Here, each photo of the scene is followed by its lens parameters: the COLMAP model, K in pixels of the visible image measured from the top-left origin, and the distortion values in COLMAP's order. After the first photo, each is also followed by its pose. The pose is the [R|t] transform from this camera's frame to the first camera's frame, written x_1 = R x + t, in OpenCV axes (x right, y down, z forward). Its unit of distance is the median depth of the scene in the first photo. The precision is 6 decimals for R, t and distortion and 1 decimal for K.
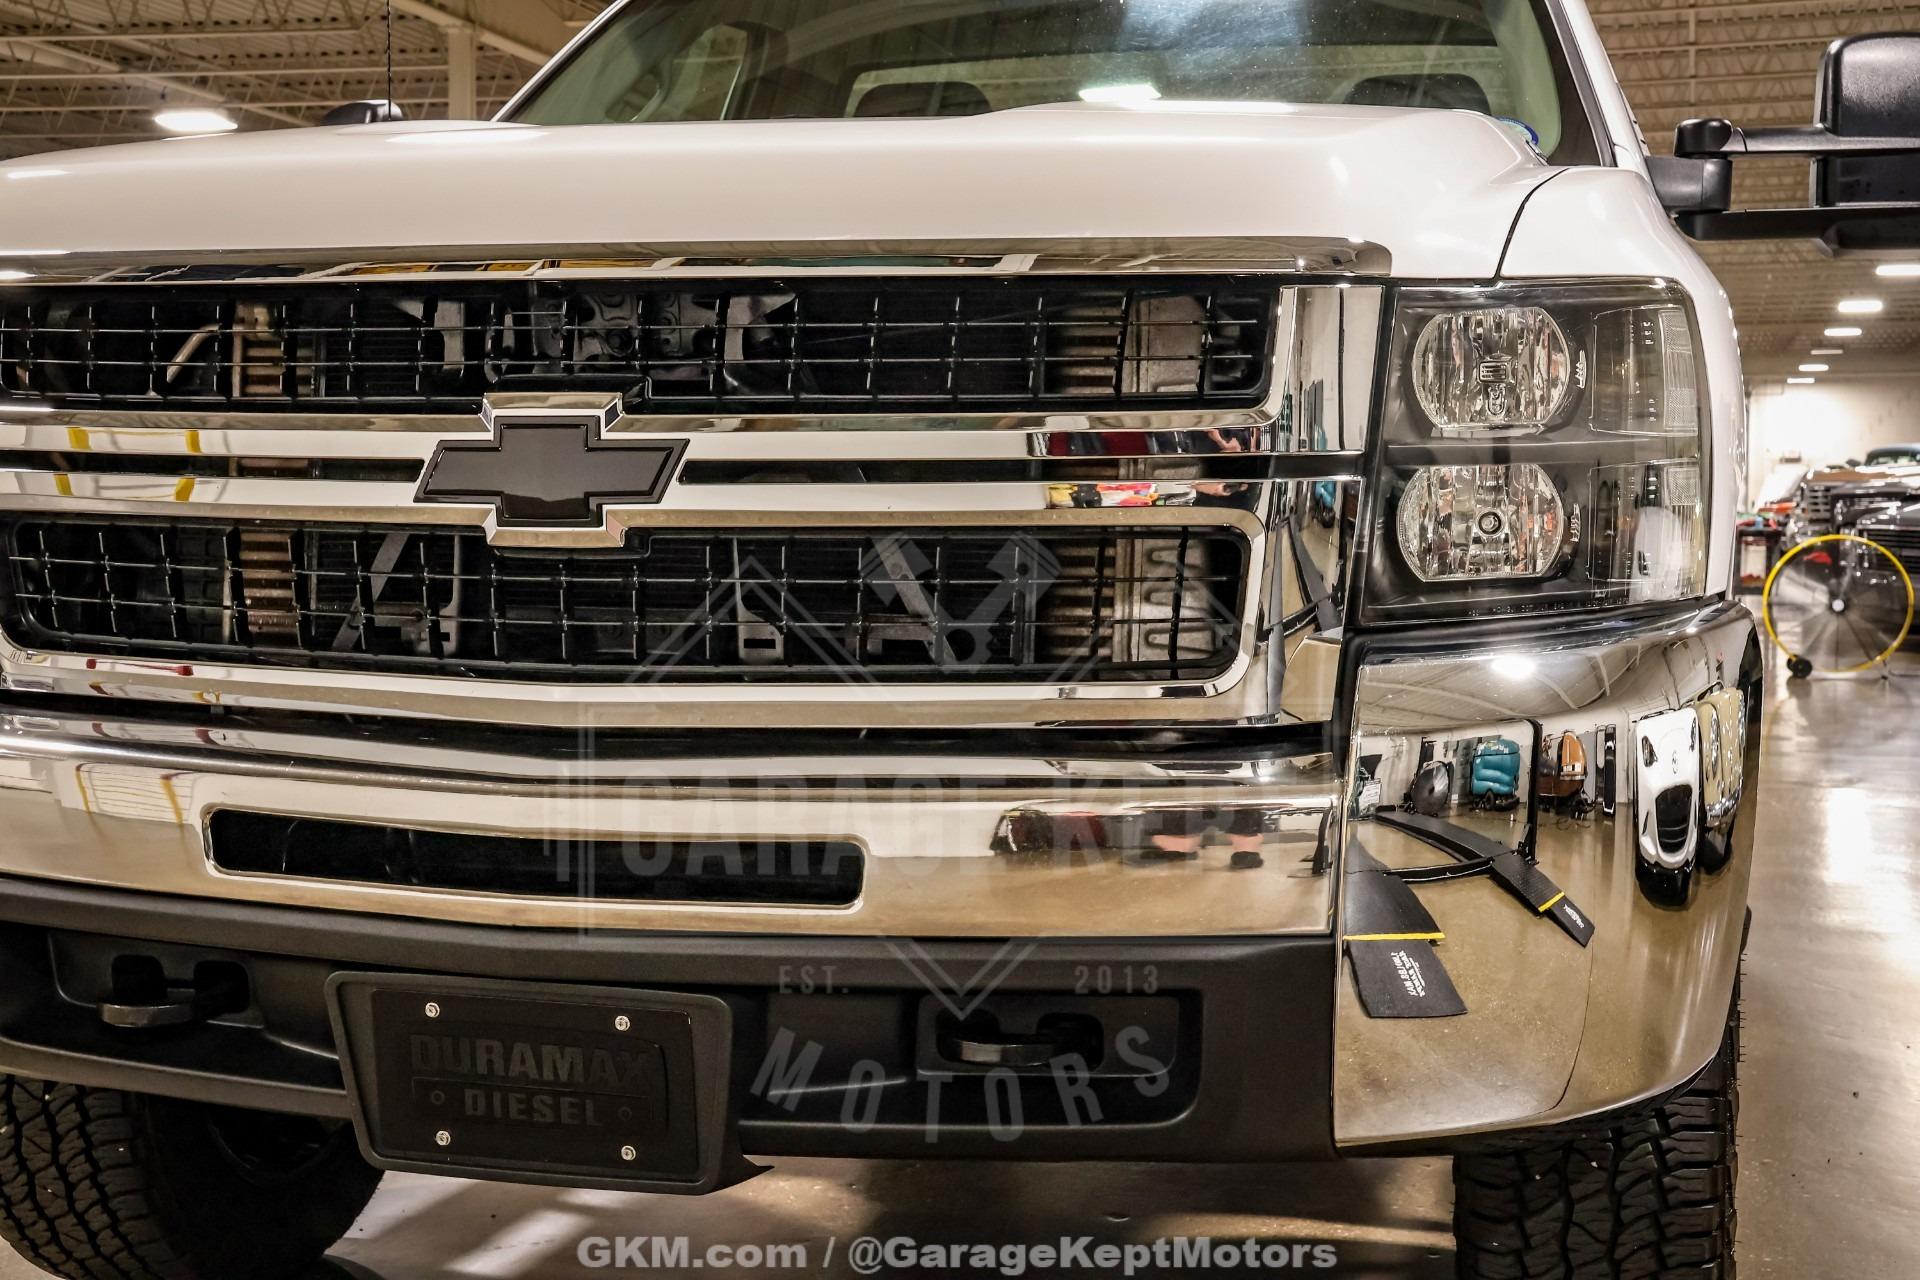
lens RADIAL K [[3440.1, 0, 958.4], [0, 3440.1, 643.4], [0, 0, 1]] dist [0.231517, 0.347951]
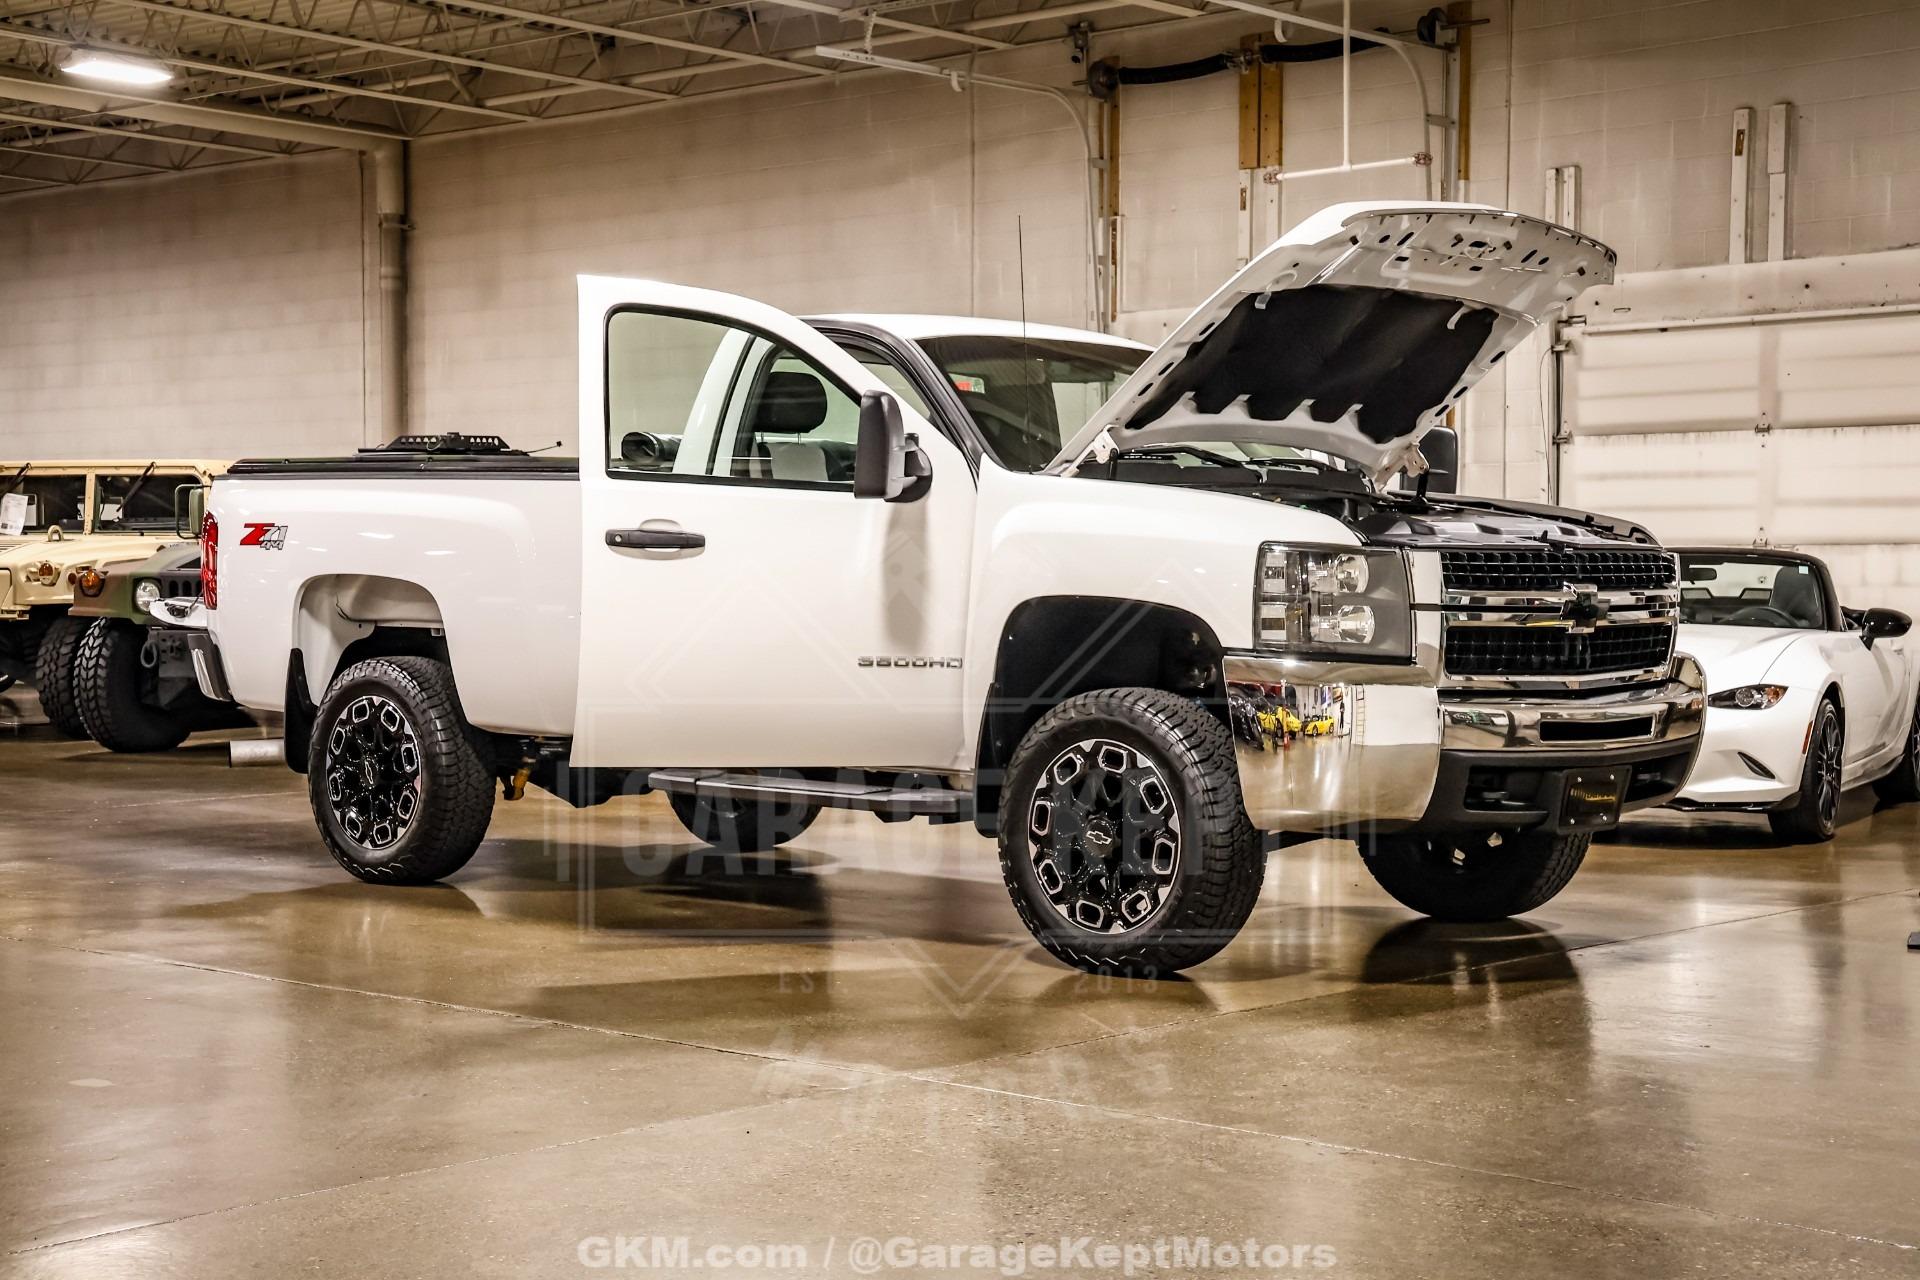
lens RADIAL K [[2919.9, 0, 957.6], [0, 2919.9, 637.0], [0, 0, 1]] dist [0.152971, 0.177833]
pose [[0.403820, -0.016642, 0.914687, -2.813638], [0.078971, 0.996737, -0.016729, -0.023482], [-0.911424, 0.078990, 0.403817, 0.418275]]
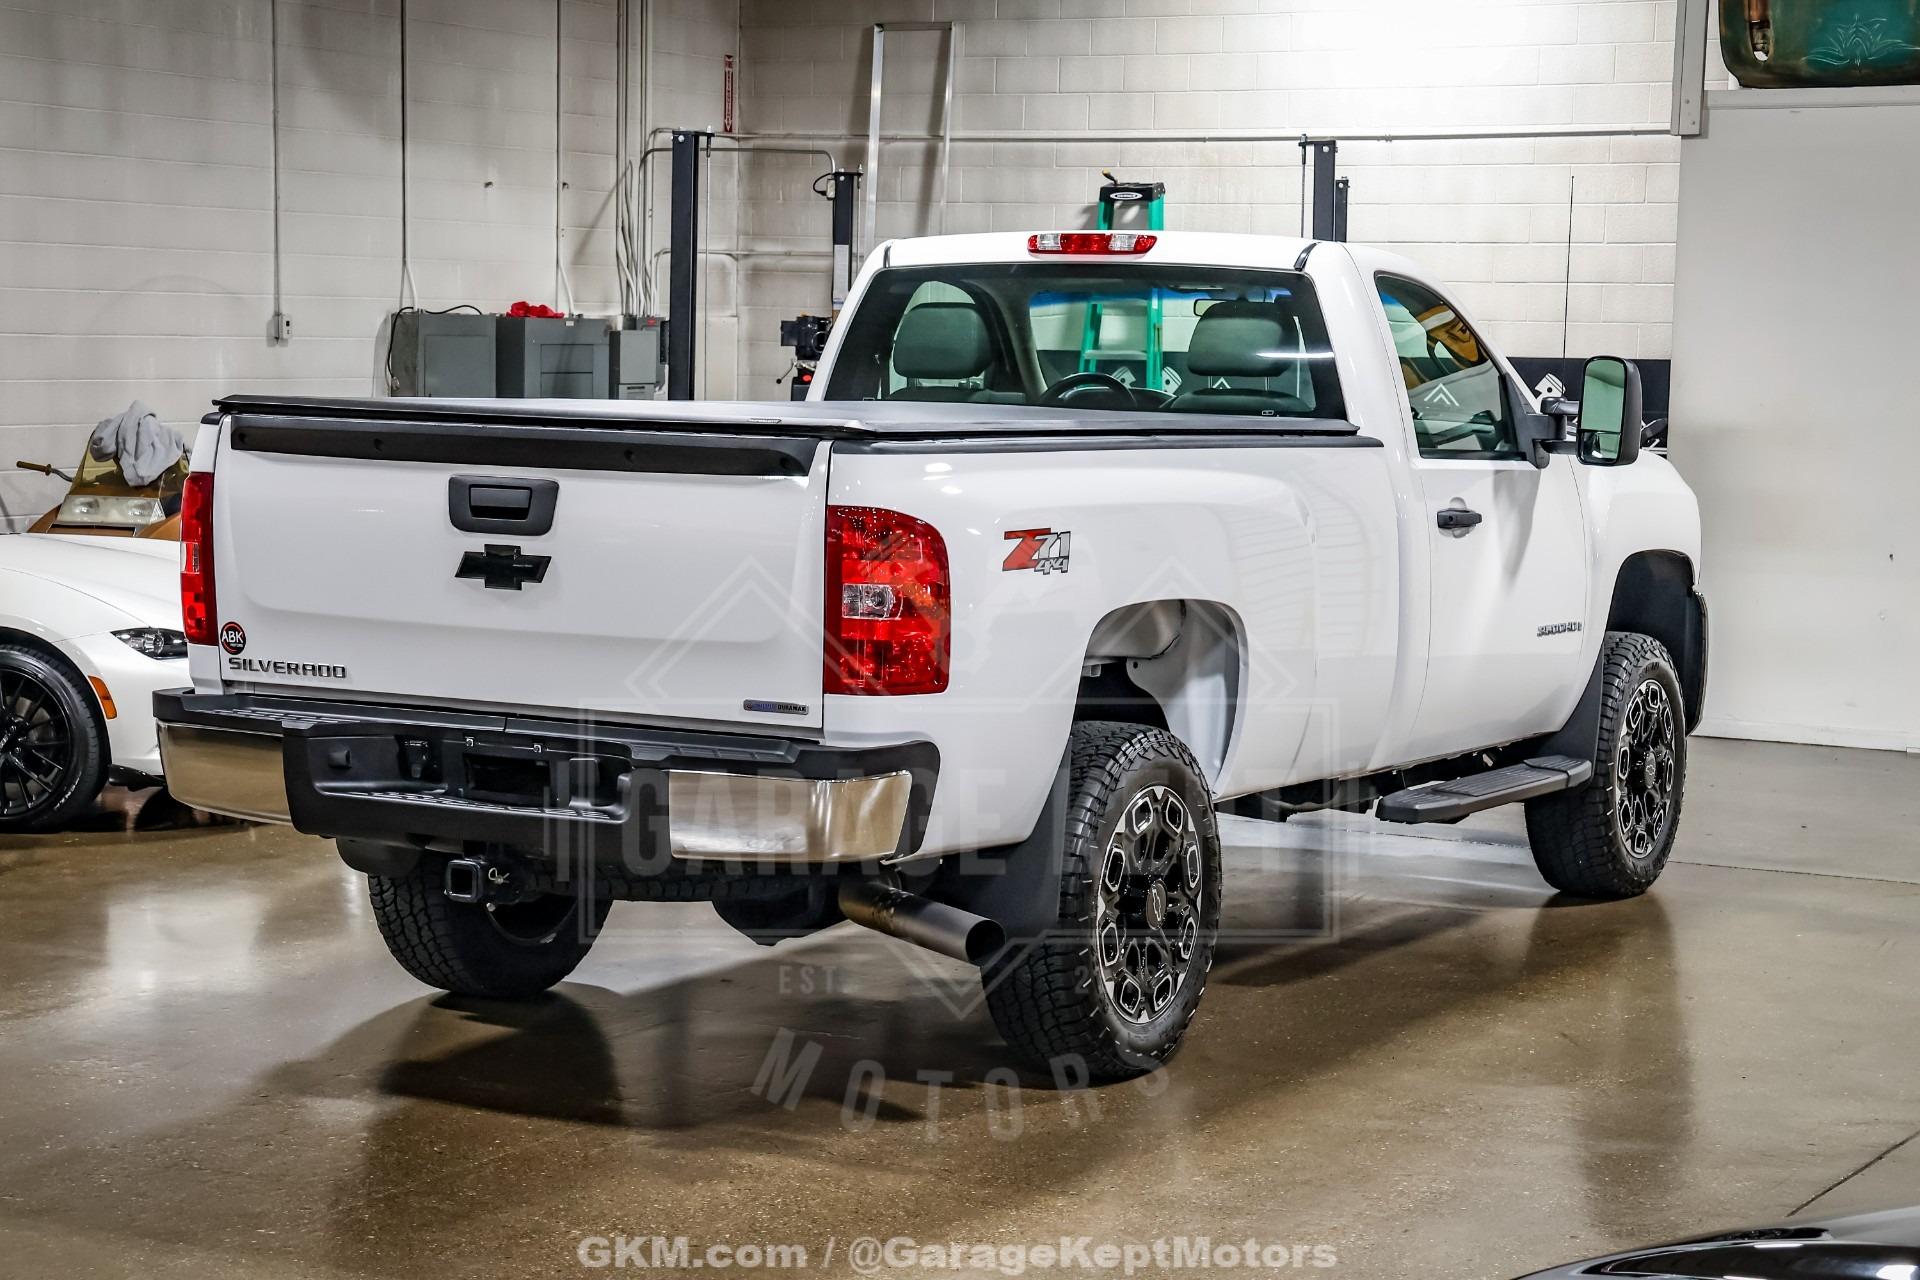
lens RADIAL K [[3734.1, 0, 954.0], [0, 3734.1, 641.3], [0, 0, 1]] dist [0.246188, 0.368399]
pose [[-0.982037, -0.030651, 0.186180, -0.343723], [0.002772, 0.984267, 0.176666, -0.664925], [-0.188666, 0.174009, -0.966502, 5.118323]]
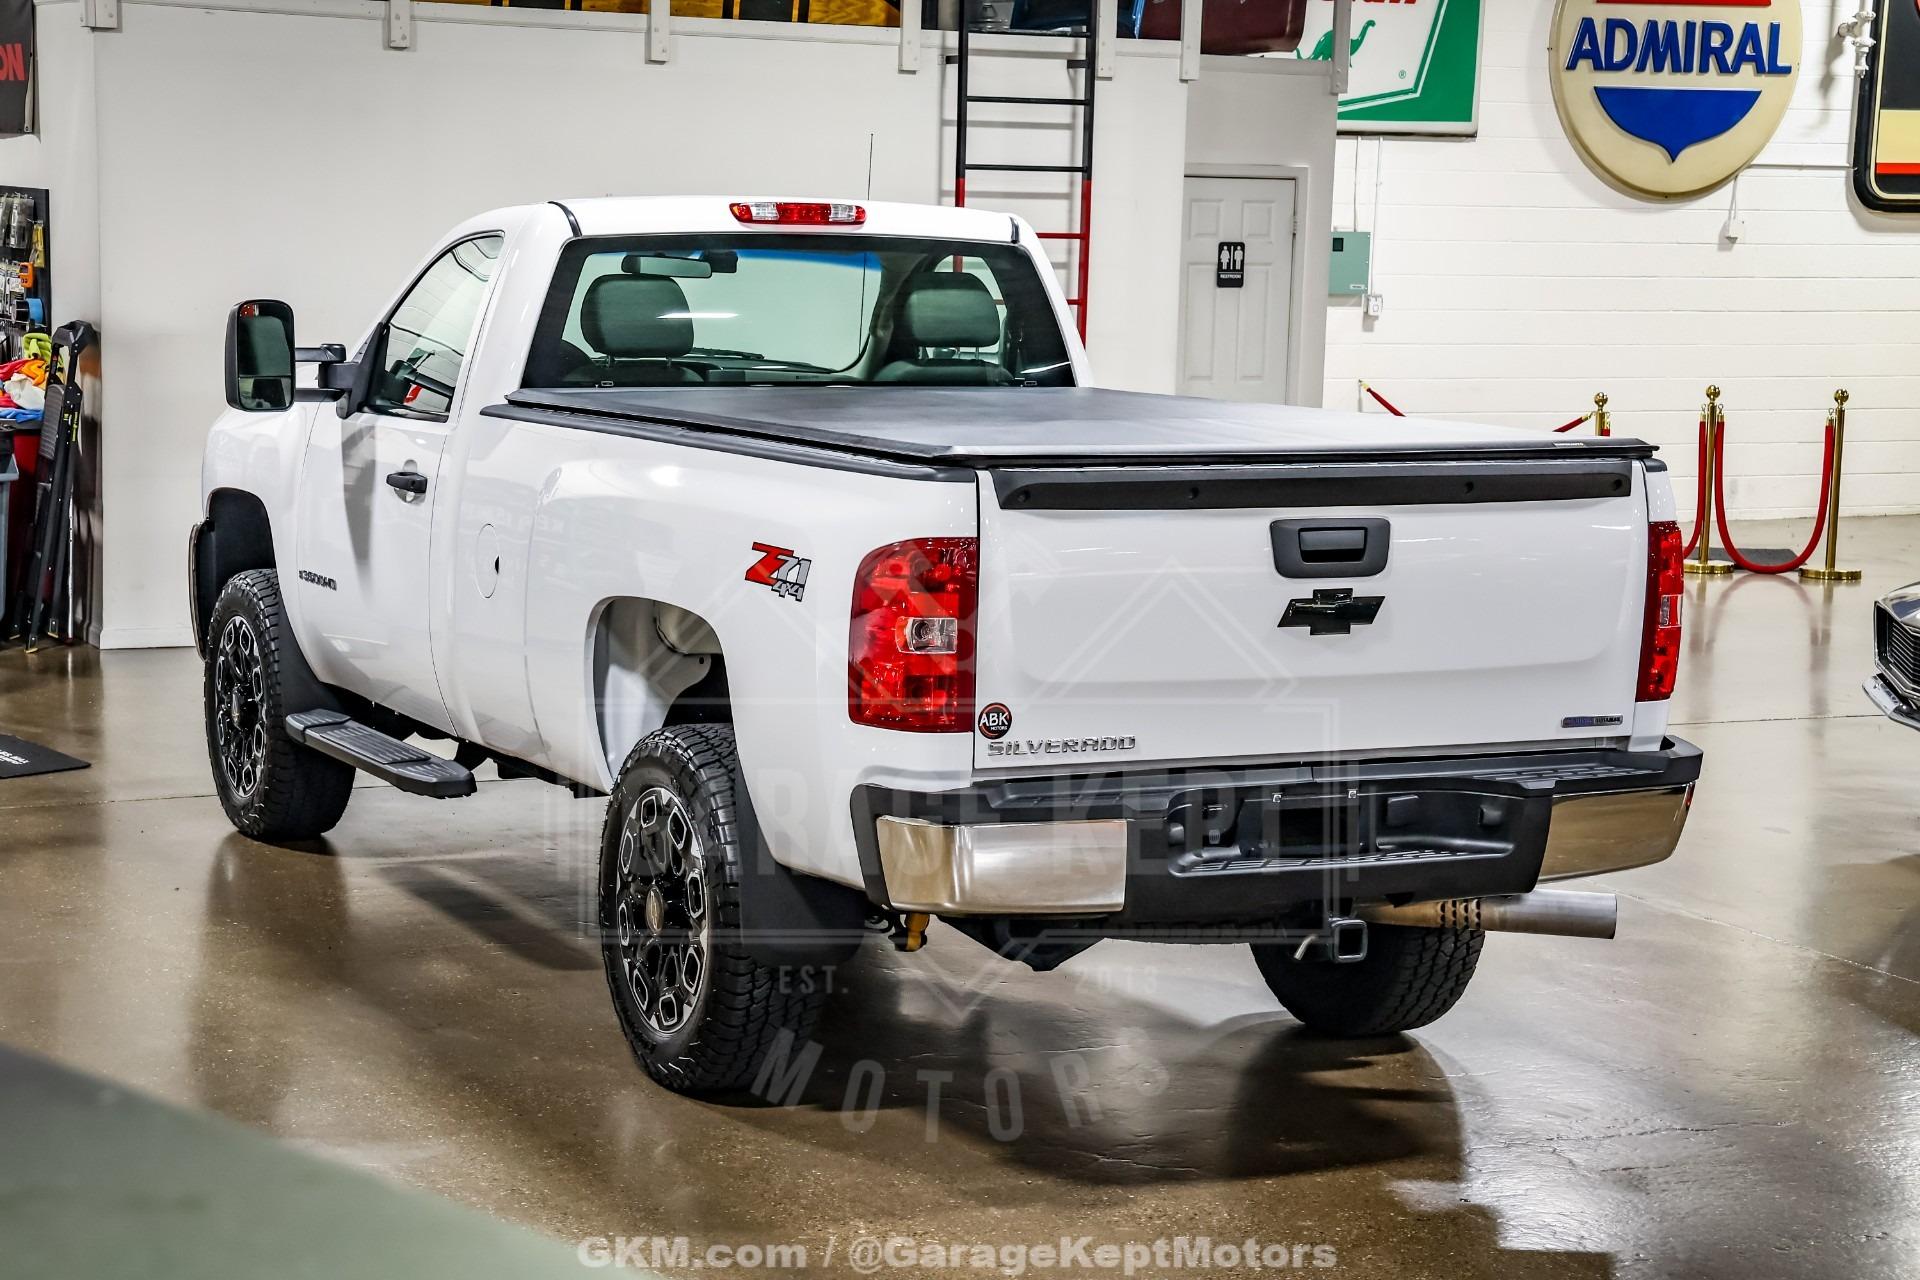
lens RADIAL K [[3734.1, 0, 954.0], [0, 3734.1, 641.3], [0, 0, 1]] dist [0.246188, 0.368399]
pose [[-0.717480, 0.072808, -0.692763, 2.341530], [-0.085136, 0.977901, 0.190950, -0.691994], [0.691356, 0.195982, -0.695426, 4.223006]]
